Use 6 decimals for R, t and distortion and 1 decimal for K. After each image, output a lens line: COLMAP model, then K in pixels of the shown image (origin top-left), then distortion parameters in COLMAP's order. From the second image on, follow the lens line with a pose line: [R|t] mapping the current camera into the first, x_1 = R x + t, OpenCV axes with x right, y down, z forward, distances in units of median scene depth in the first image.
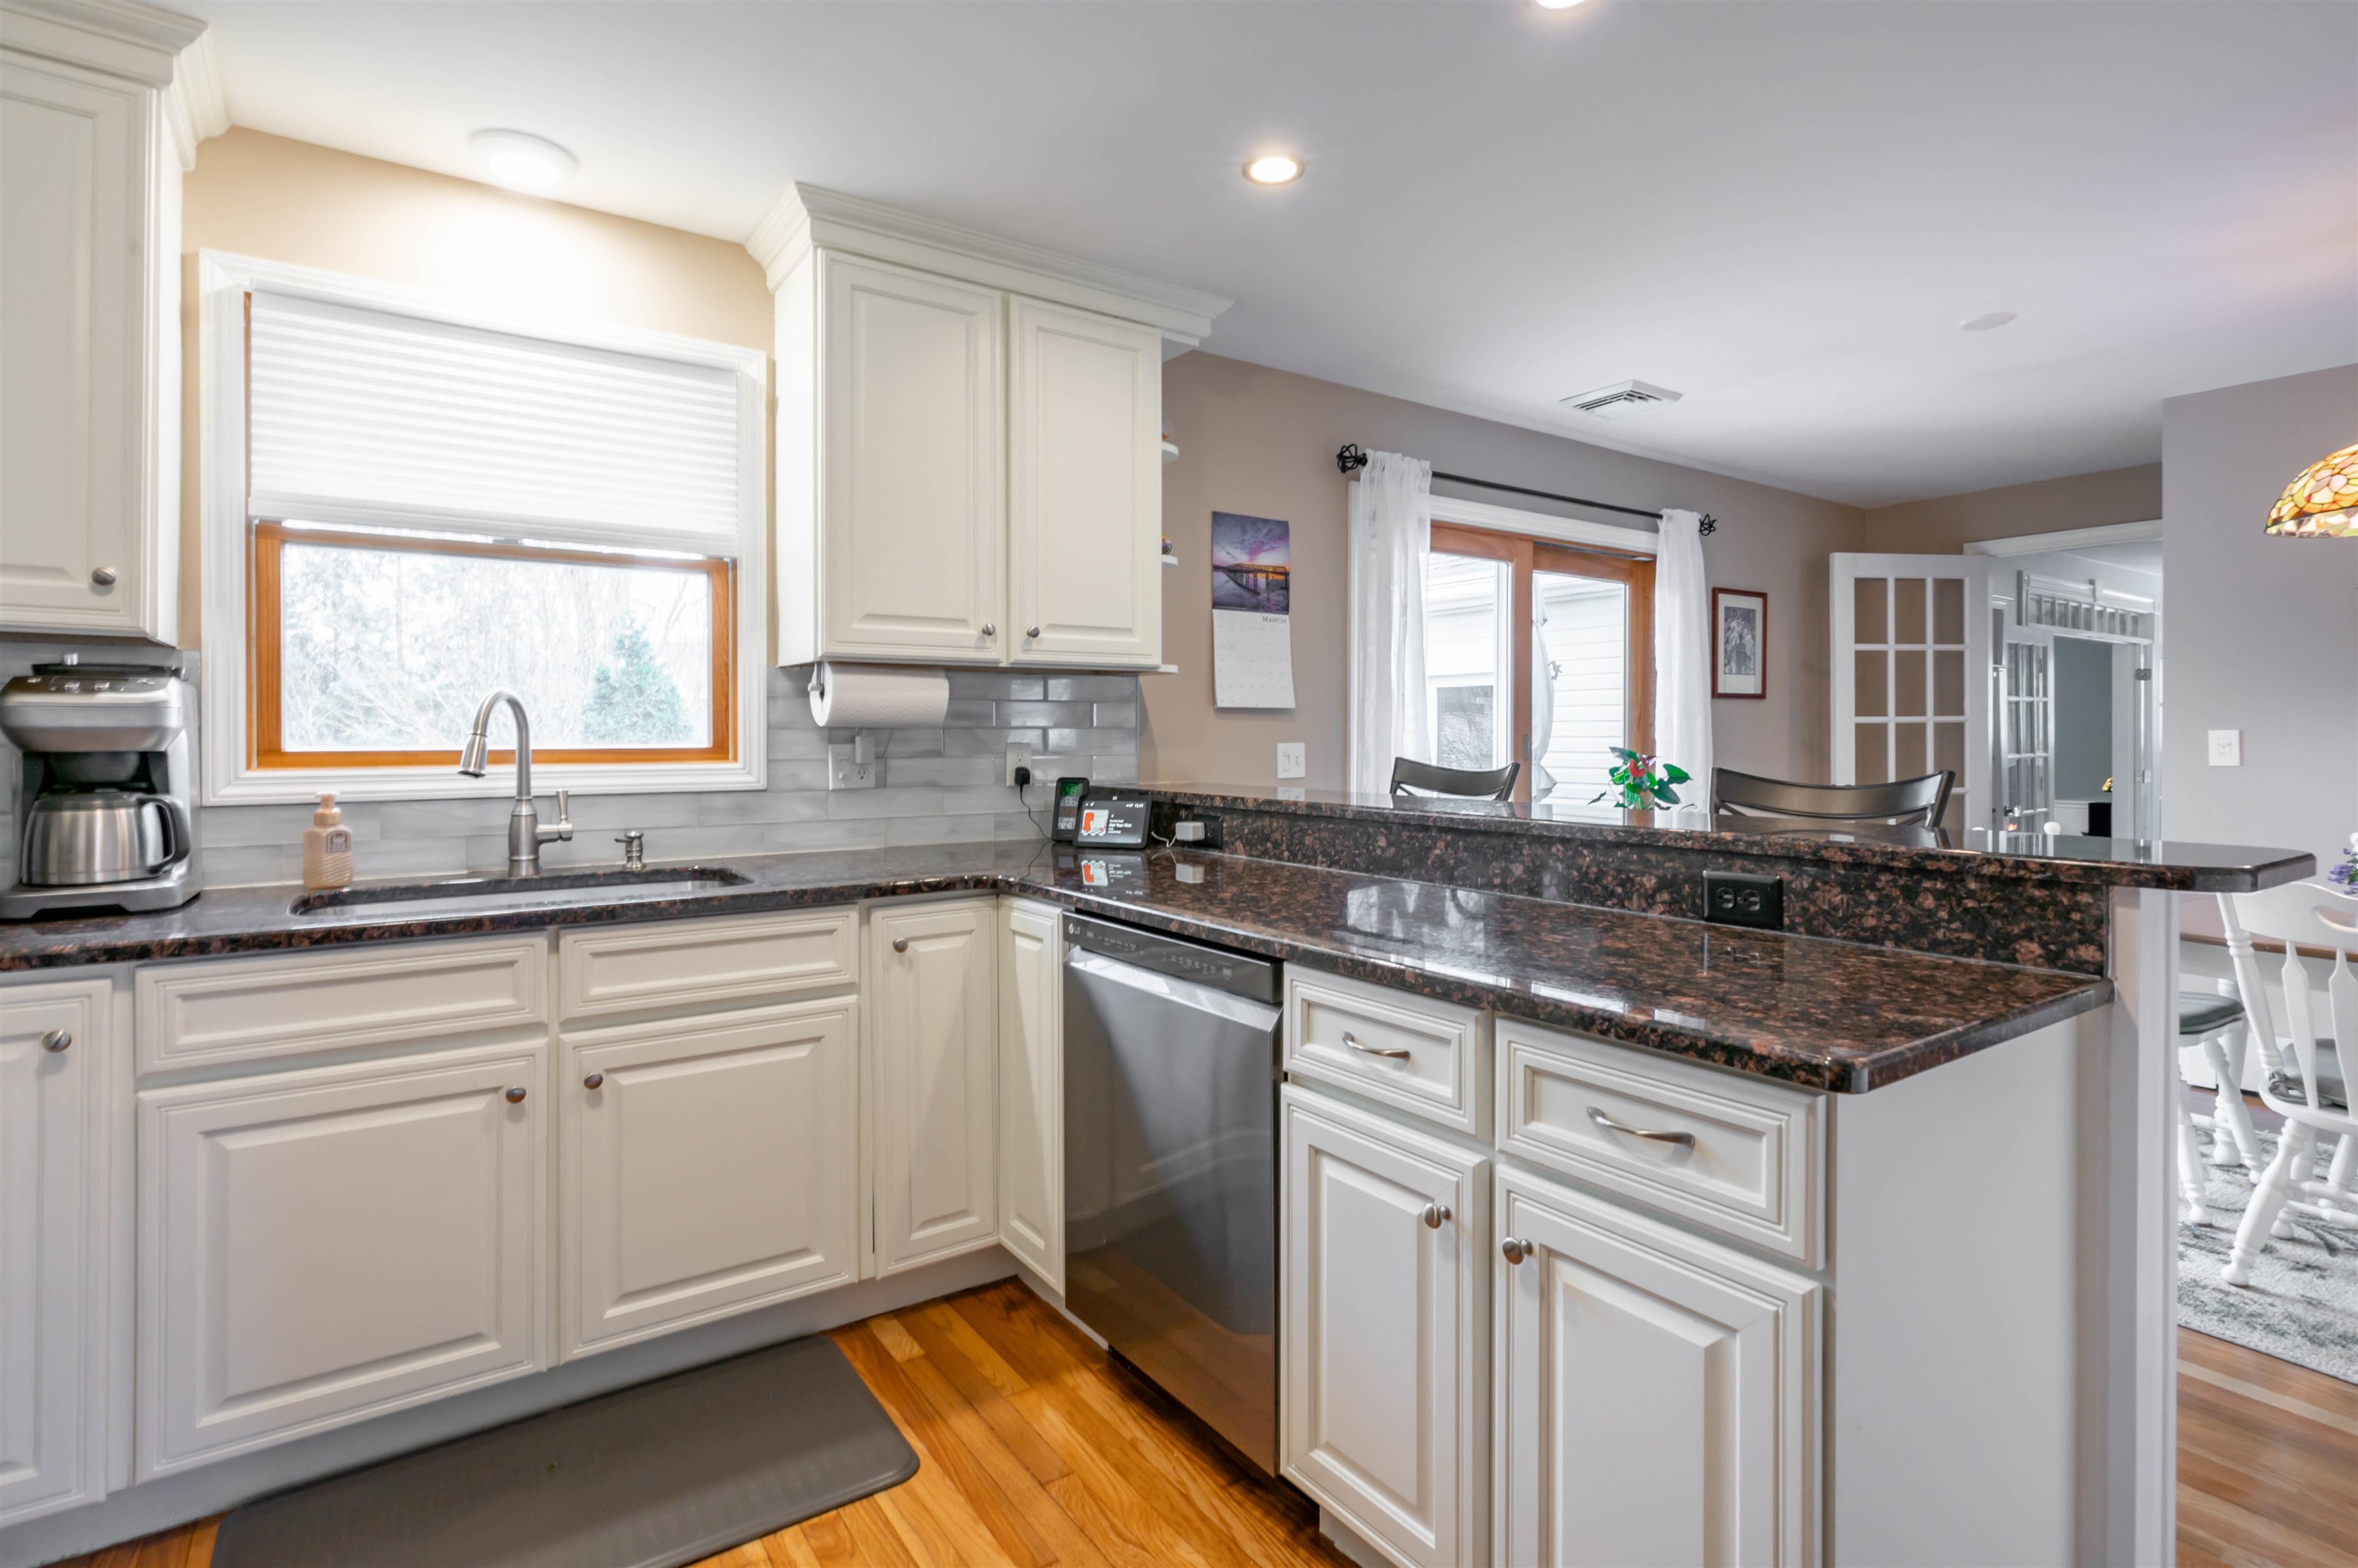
lens RADIAL K [[1141.0, 0, 1111.6], [0, 1141.0, 737.8], [0, 0, 1]] dist [-0.004208, 0.003429]
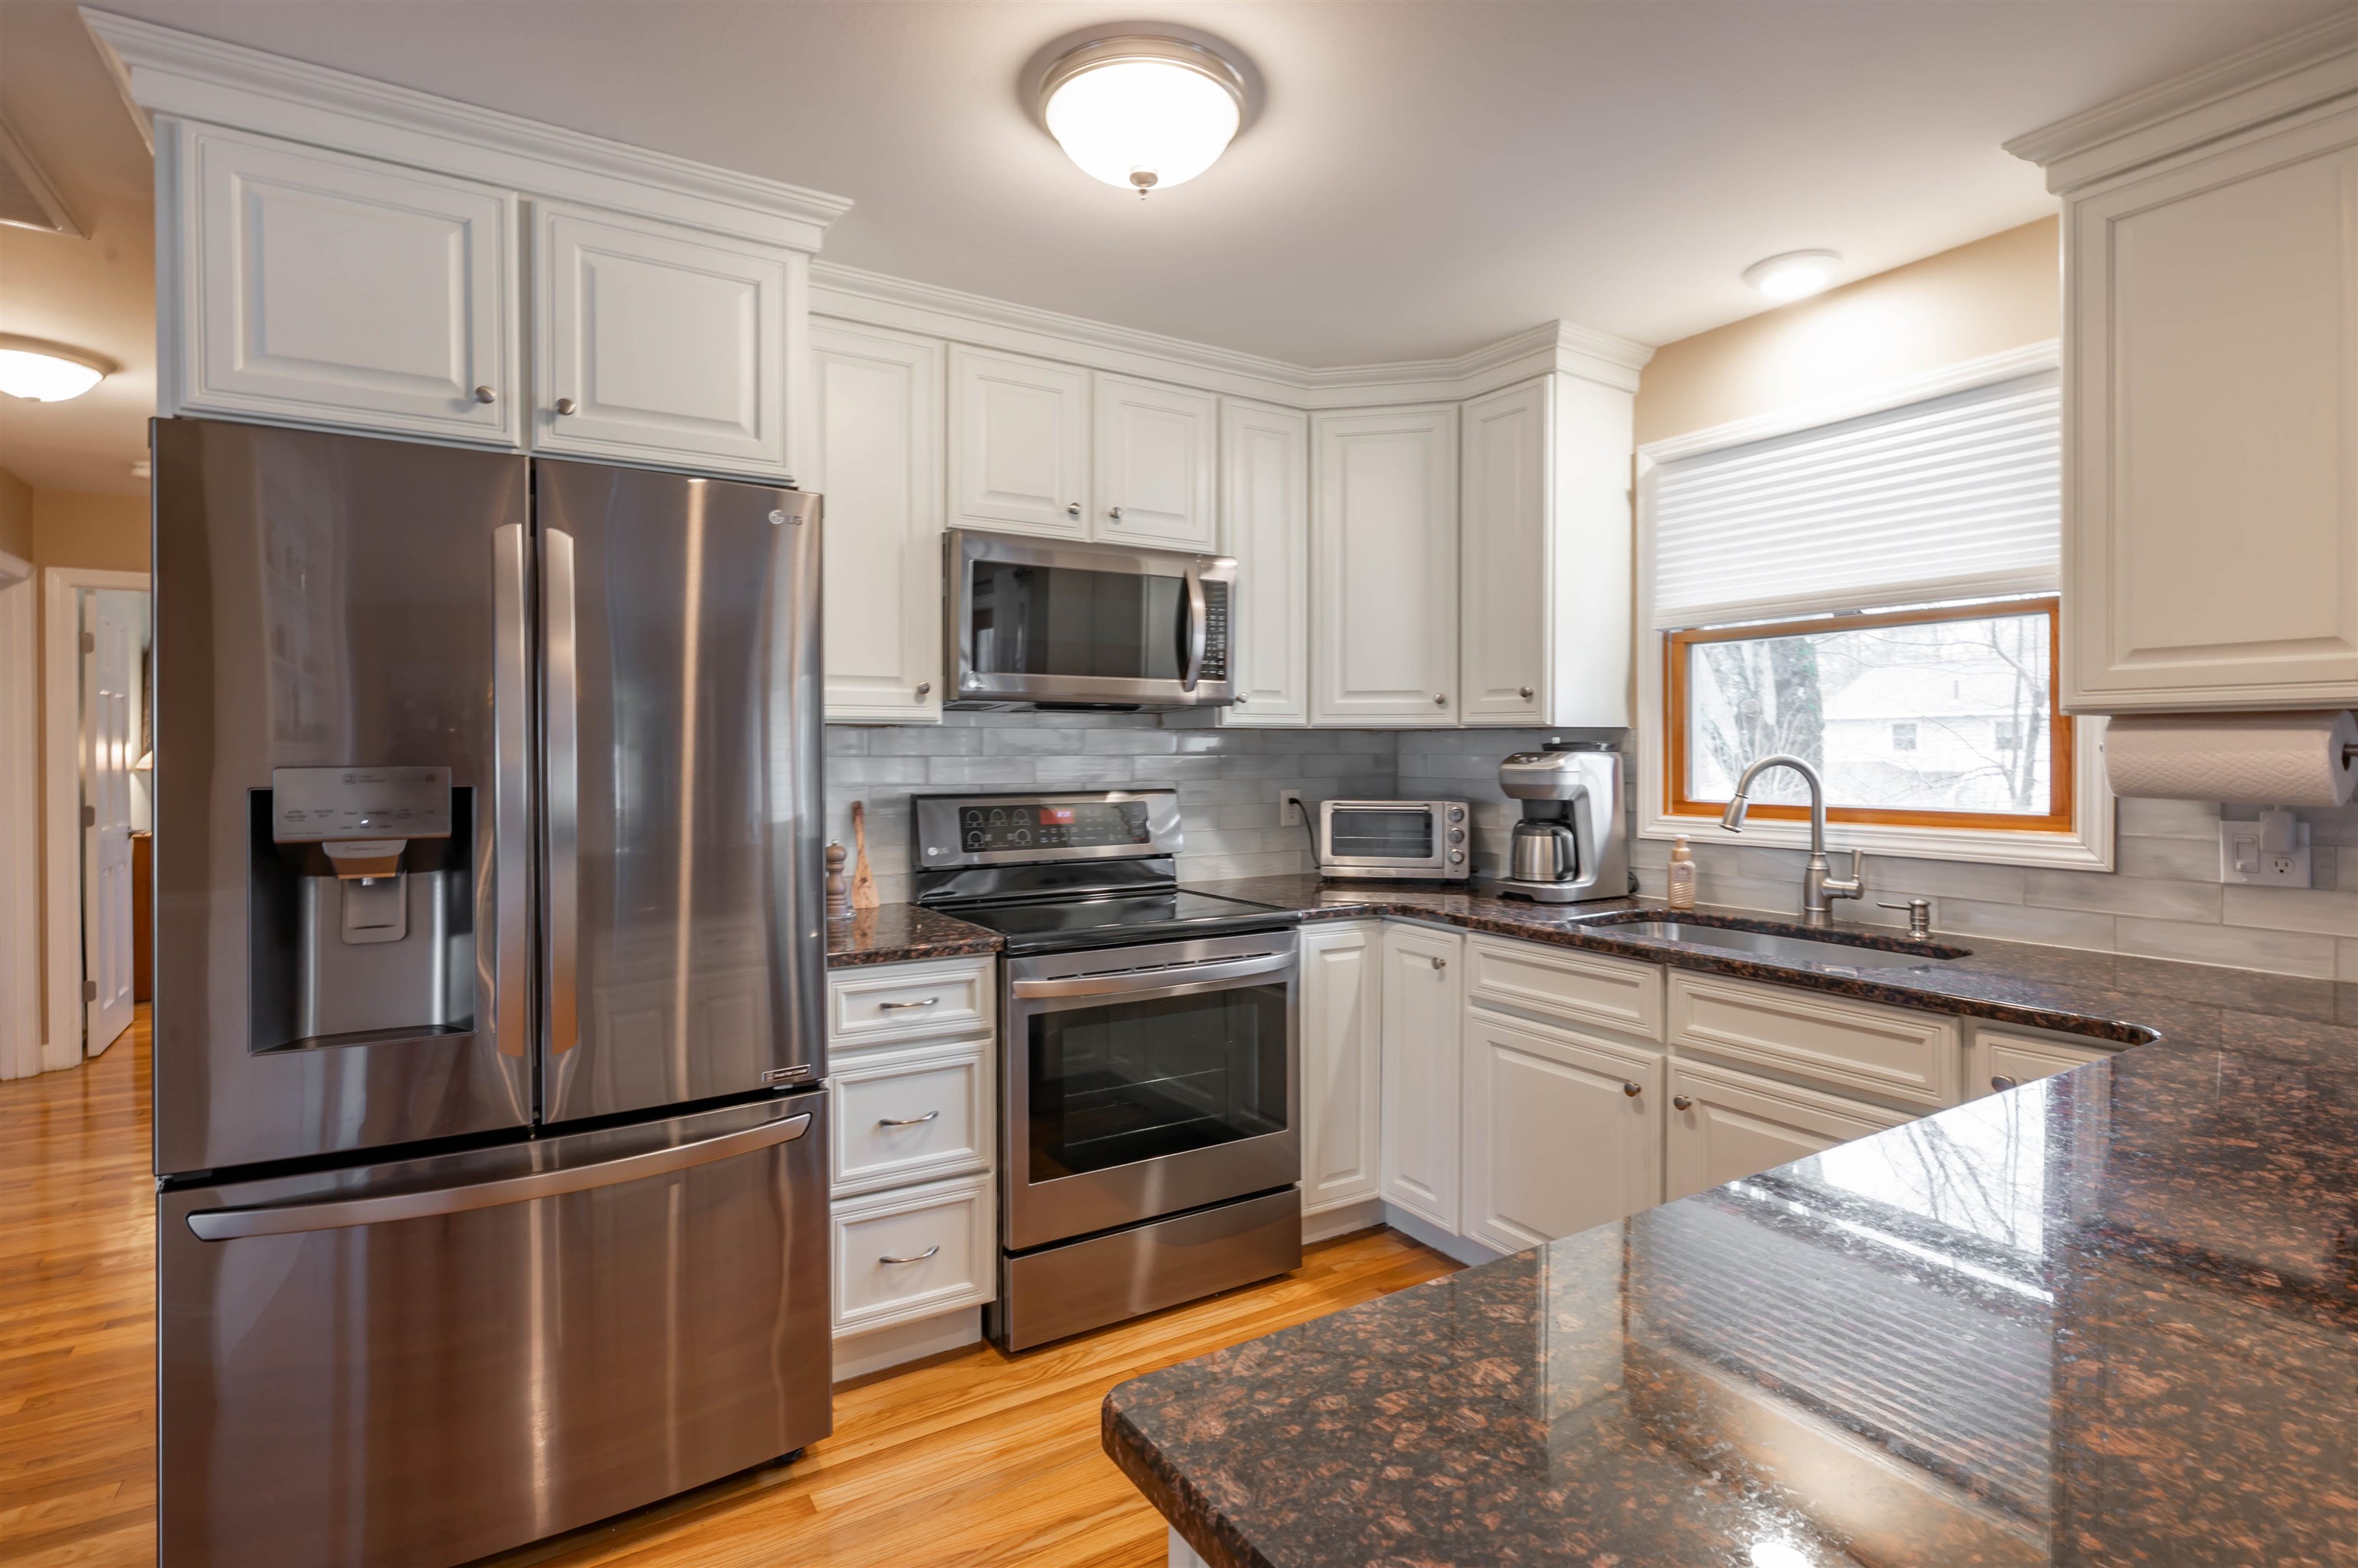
lens RADIAL K [[1141.0, 0, 1224.5], [0, 1141.0, 752.2], [0, 0, 1]] dist [-0.004208, 0.003429]
pose [[-0.000025, 0.003767, -0.999993, 0.586852], [-0.001307, 0.999992, 0.003767, -0.048439], [0.999999, 0.001307, -0.000020, 0.453464]]
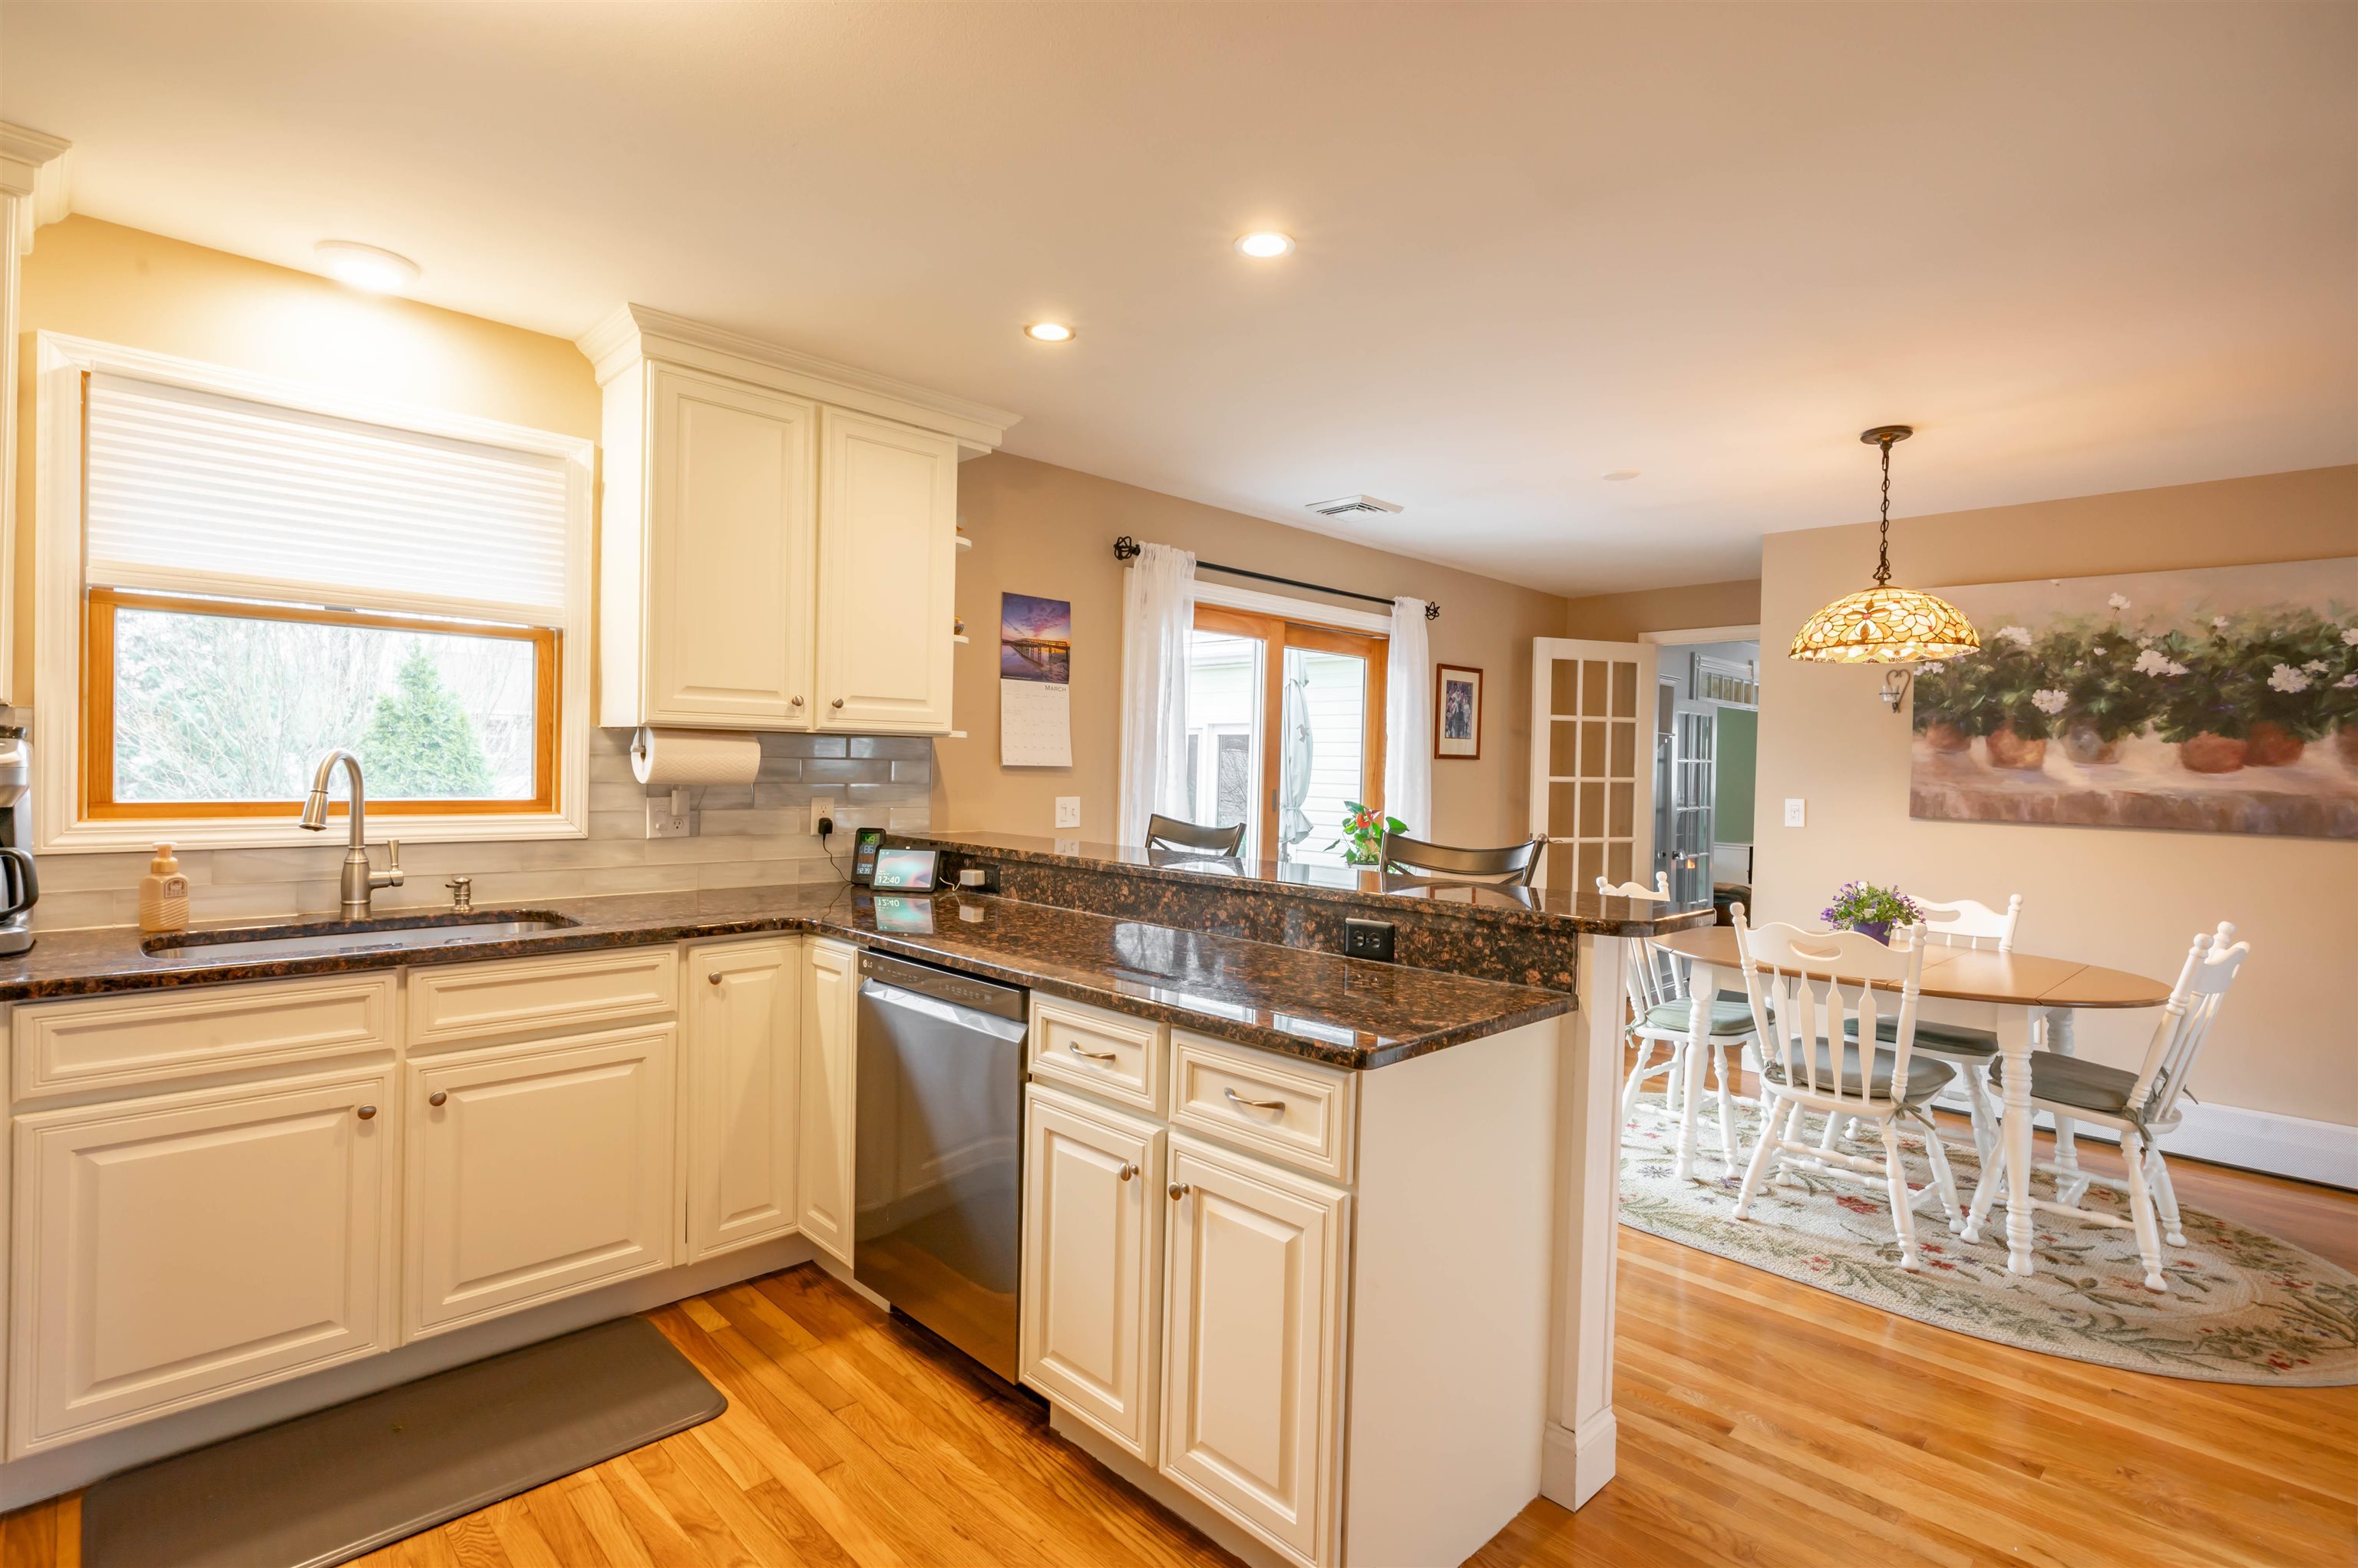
lens RADIAL K [[1141.0, 0, 1115.8], [0, 1141.0, 778.6], [0, 0, 1]] dist [-0.004208, 0.003429]
pose [[0.985033, 0.020257, 0.171171, 0.014020], [-0.022325, 0.999699, 0.010168, -0.041959], [-0.170913, -0.013838, 0.985189, -0.208474]]
